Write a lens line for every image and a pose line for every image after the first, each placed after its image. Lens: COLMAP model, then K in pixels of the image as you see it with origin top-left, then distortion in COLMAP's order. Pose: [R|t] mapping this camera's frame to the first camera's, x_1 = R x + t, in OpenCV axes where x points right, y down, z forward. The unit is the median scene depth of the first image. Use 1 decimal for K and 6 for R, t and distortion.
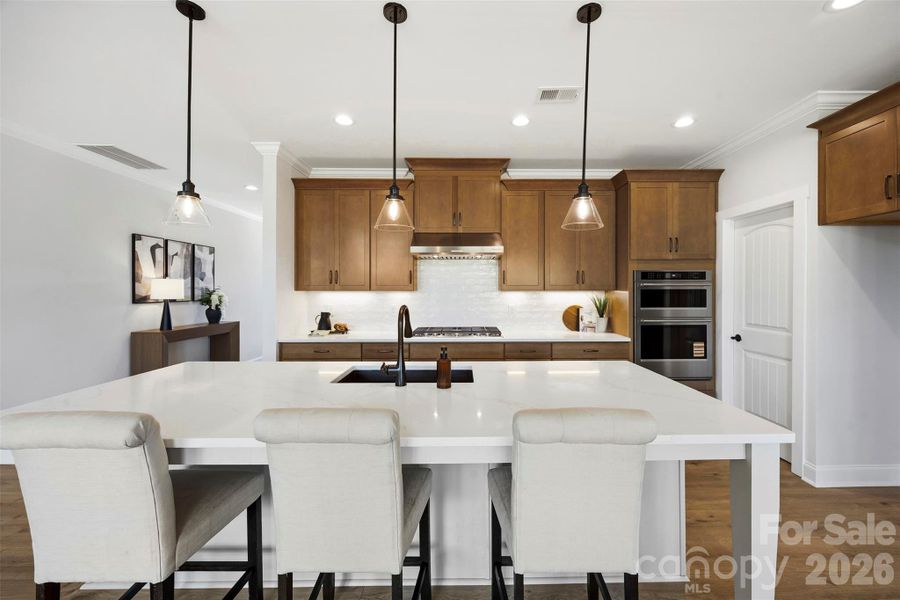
lens RADIAL K [[348.3, 0, 447.7], [0, 348.3, 294.6], [0, 0, 1]] dist [-0.001949, 0.000099]
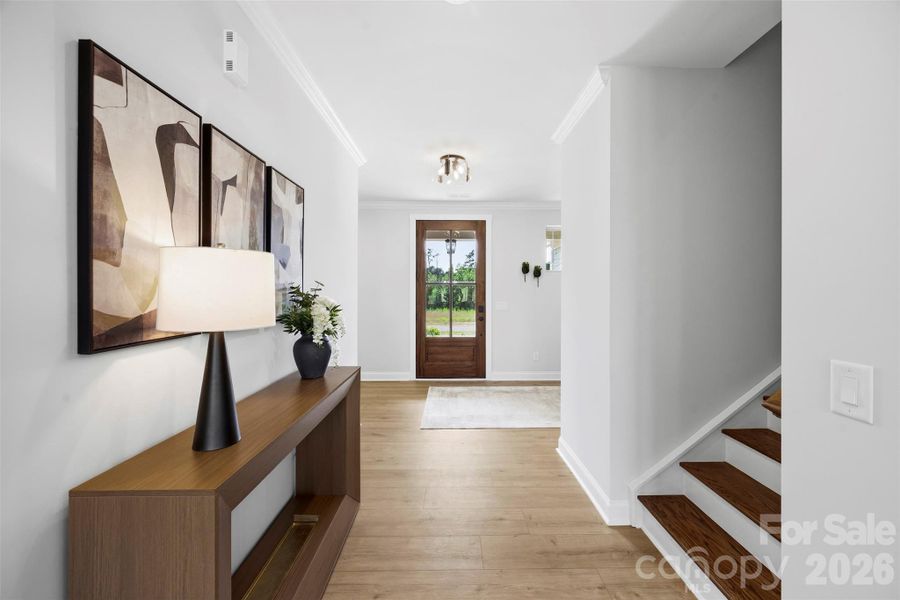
lens RADIAL K [[348.3, 0, 458.5], [0, 348.3, 295.4], [0, 0, 1]] dist [-0.001949, 0.000099]
pose [[0.998214, 0.005258, 0.059502, -0.666845], [-0.005252, 0.999986, -0.000274, -0.012787], [-0.059503, -0.000039, 0.998228, 0.752184]]
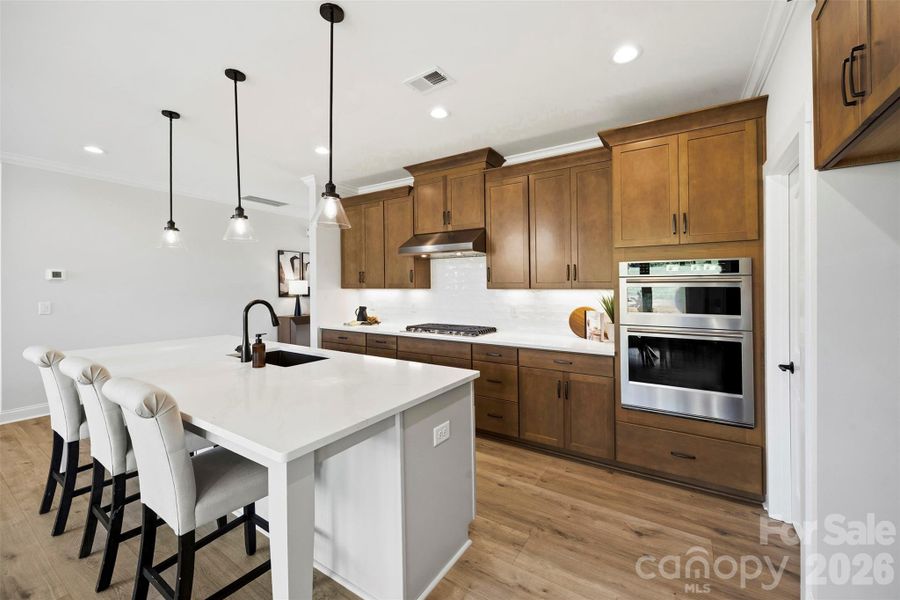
lens RADIAL K [[348.3, 0, 457.0], [0, 348.3, 295.4], [0, 0, 1]] dist [-0.001949, 0.000099]
pose [[0.847333, 0.011698, -0.530933, 0.527679], [-0.008014, 0.999925, 0.009242, -0.001681], [0.531001, -0.003576, 0.847364, 0.140343]]
